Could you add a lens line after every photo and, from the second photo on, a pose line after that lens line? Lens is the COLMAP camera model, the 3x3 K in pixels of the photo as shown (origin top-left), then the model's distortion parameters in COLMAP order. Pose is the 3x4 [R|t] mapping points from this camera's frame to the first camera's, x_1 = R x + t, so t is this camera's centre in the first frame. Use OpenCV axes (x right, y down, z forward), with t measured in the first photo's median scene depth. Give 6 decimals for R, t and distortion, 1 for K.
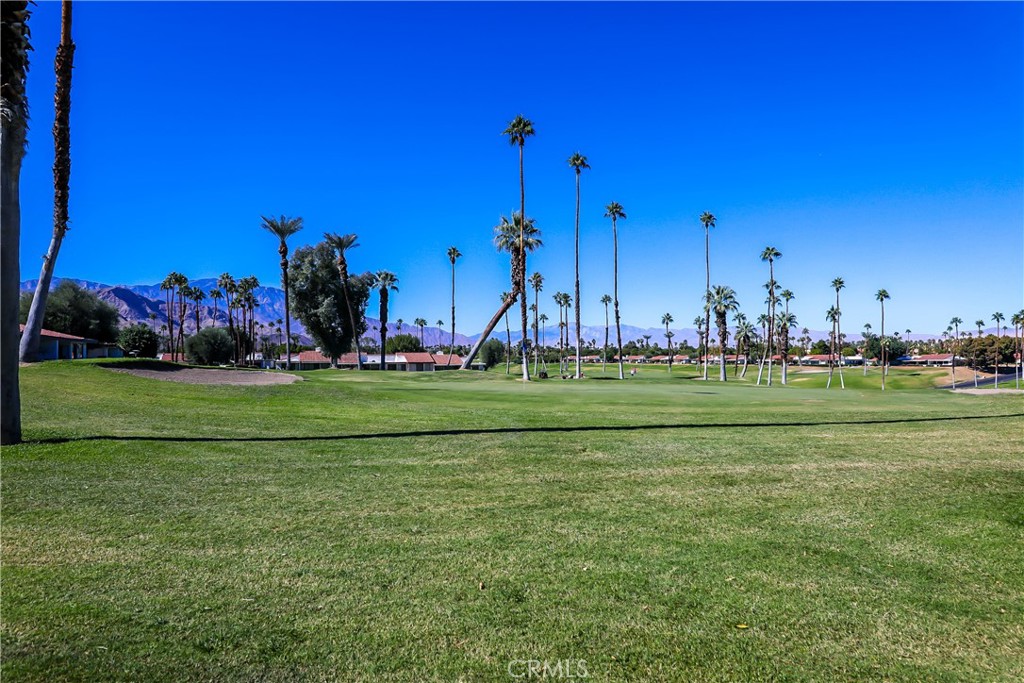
lens RADIAL K [[650.8, 0, 512.4], [0, 650.8, 339.9], [0, 0, 1]] dist [0.002374, -0.000025]
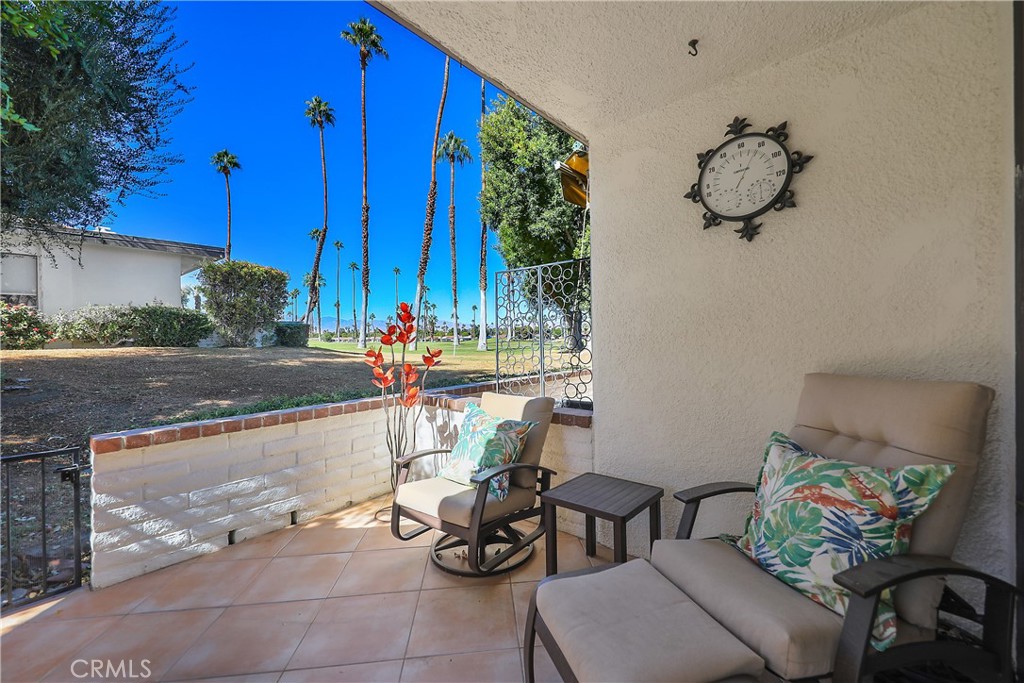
lens RADIAL K [[427.6, 0, 515.1], [0, 427.6, 340.7], [0, 0, 1]] dist [-0.001384, -0.000522]
pose [[0.836620, -0.013681, 0.547612, -0.088131], [-0.003361, 0.999541, 0.030106, -0.001727], [-0.547773, -0.027028, 0.836190, -0.233737]]
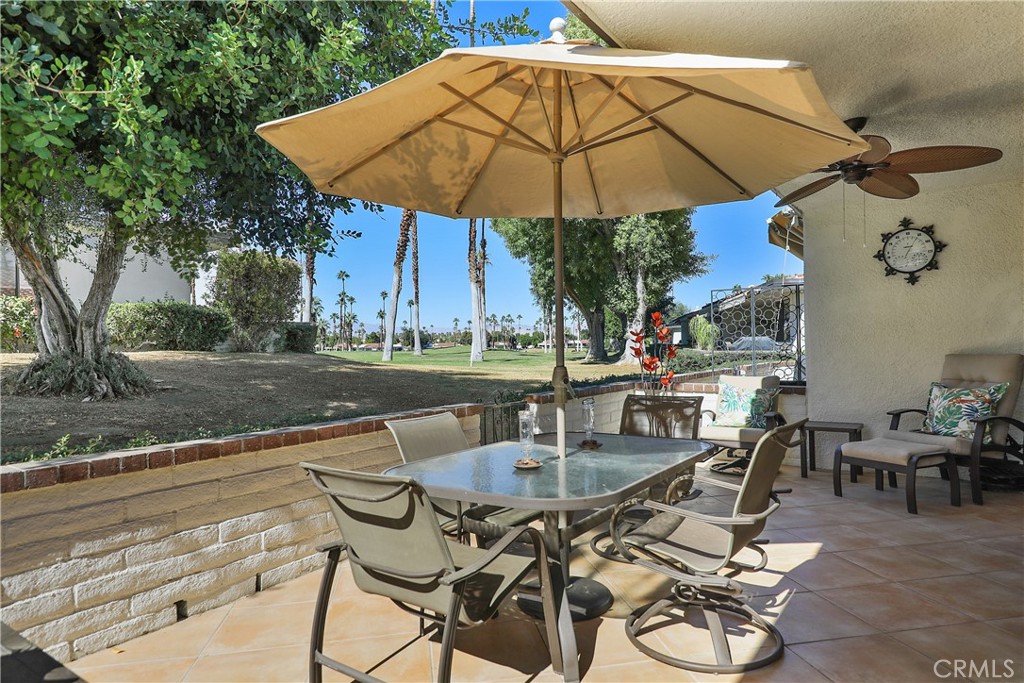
lens RADIAL K [[618.1, 0, 509.9], [0, 618.1, 337.4], [0, 0, 1]] dist [0.000820, 0.004848]
pose [[0.789766, 0.003910, 0.613396, -0.113972], [-0.010592, 0.999918, 0.007263, -0.001440], [-0.613317, -0.012233, 0.789742, -0.240273]]
